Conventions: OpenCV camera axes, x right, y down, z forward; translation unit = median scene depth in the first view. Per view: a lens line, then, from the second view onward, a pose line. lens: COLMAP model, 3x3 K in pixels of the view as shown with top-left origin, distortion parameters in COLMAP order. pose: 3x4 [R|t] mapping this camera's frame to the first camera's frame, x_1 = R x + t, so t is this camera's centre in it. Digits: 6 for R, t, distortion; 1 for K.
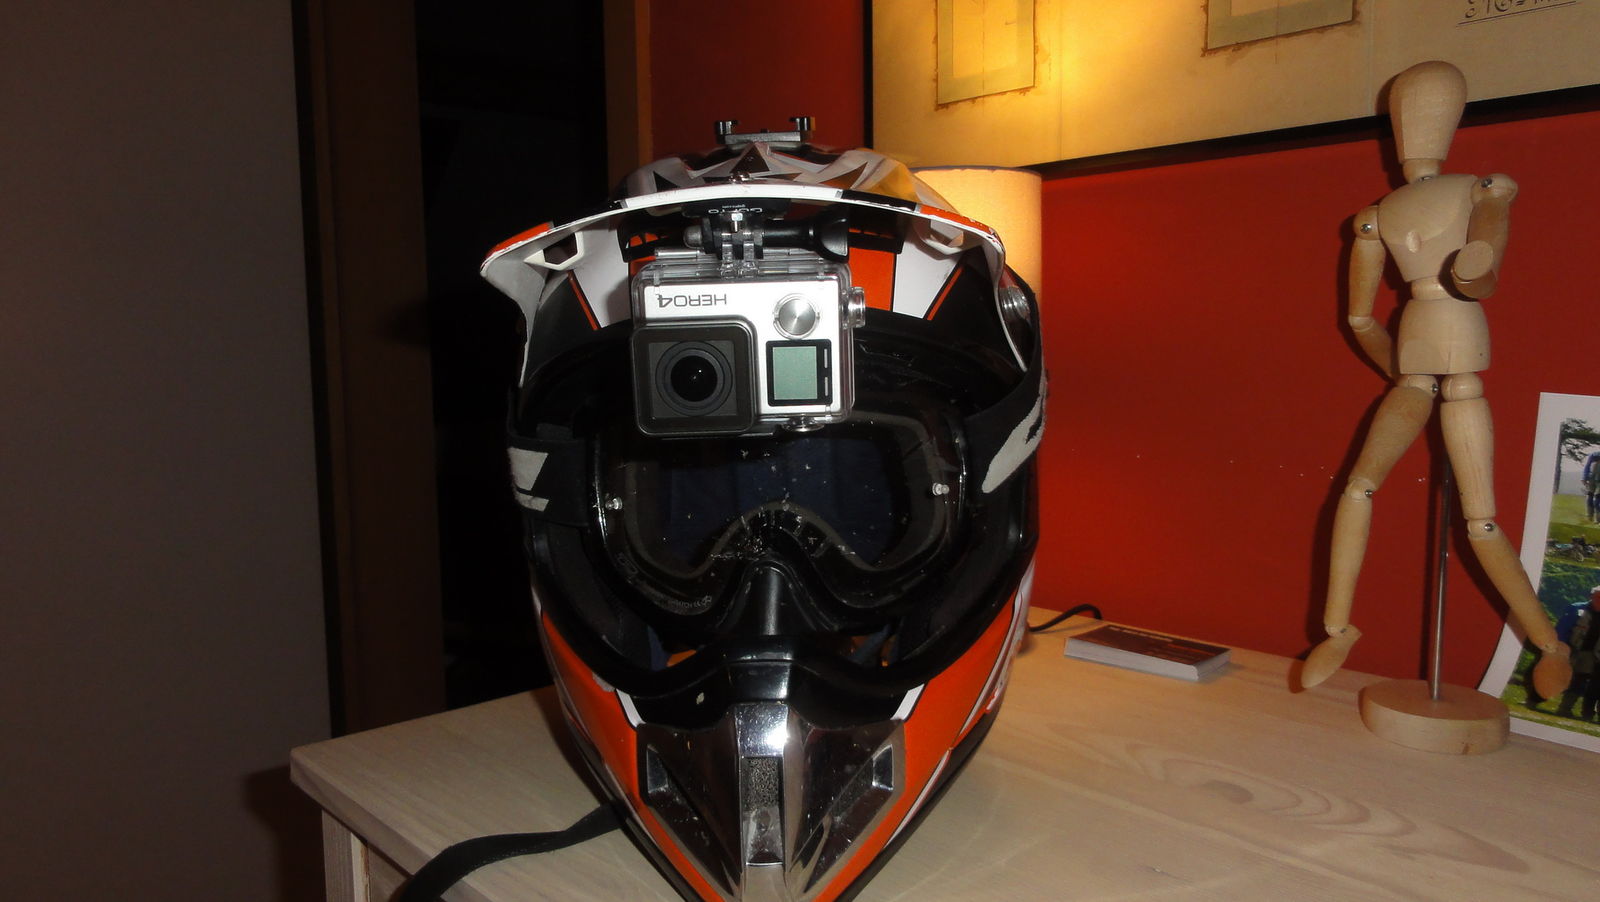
lens RADIAL K [[1203.6, 0, 800.0], [0, 1203.6, 451.0], [0, 0, 1]] dist [-0.044041, 0.033534]
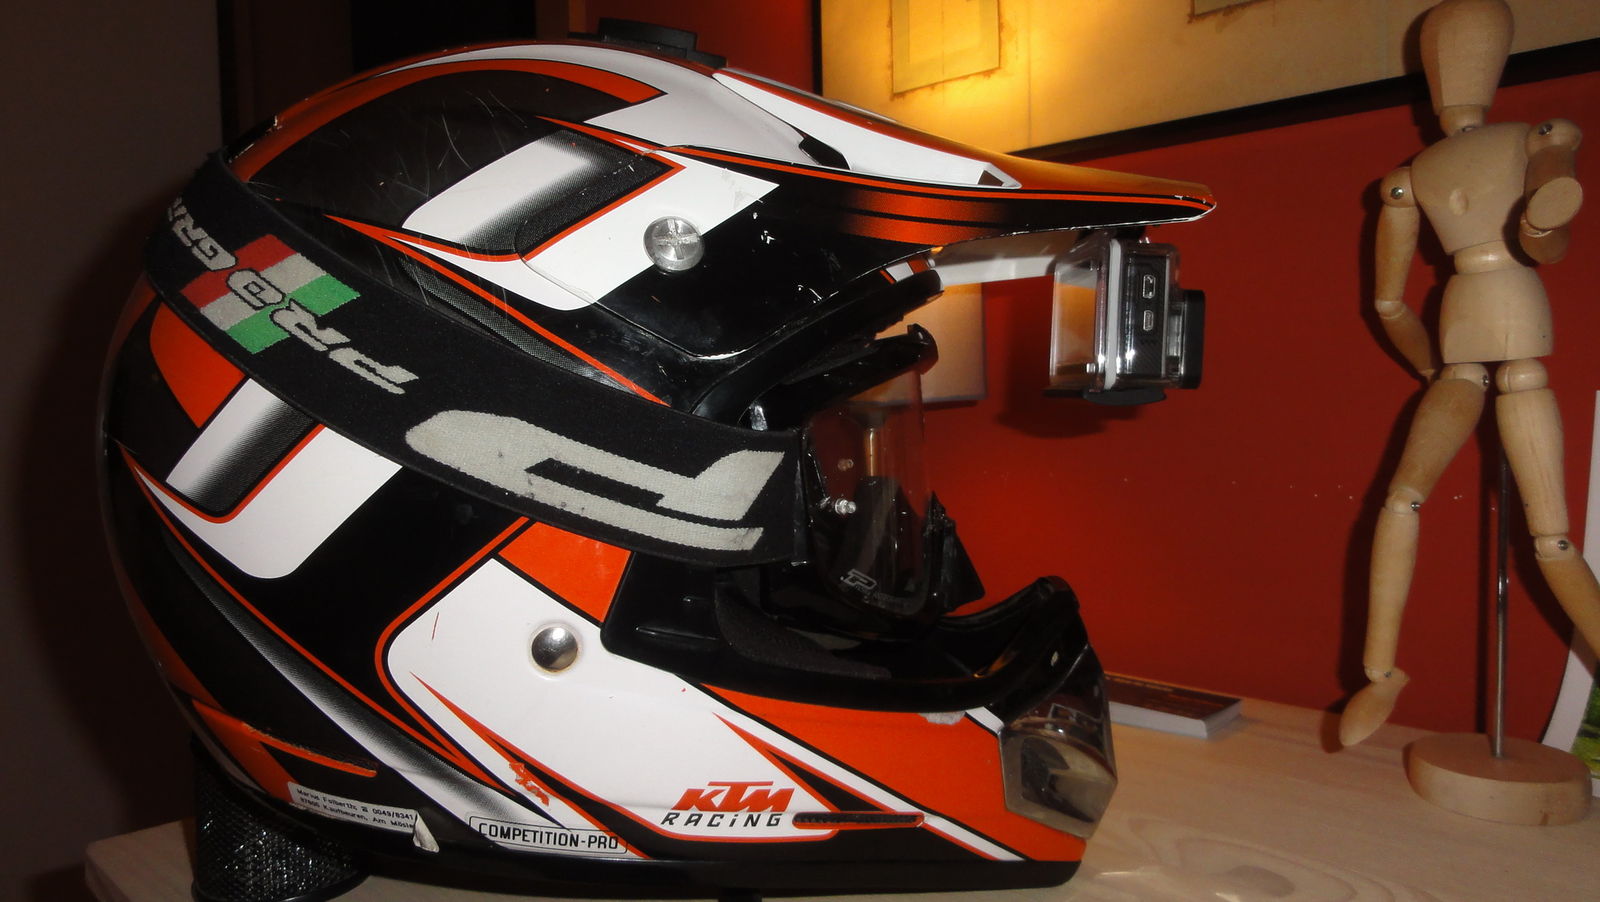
lens RADIAL K [[1204.0, 0, 811.5], [0, 1204.0, 428.7], [0, 0, 1]] dist [-0.009620, -0.009867]
pose [[0.999274, -0.006177, 0.037598, 0.027614], [0.008543, 0.997970, -0.063117, 0.029926], [-0.037131, 0.063392, 0.997298, 0.178000]]
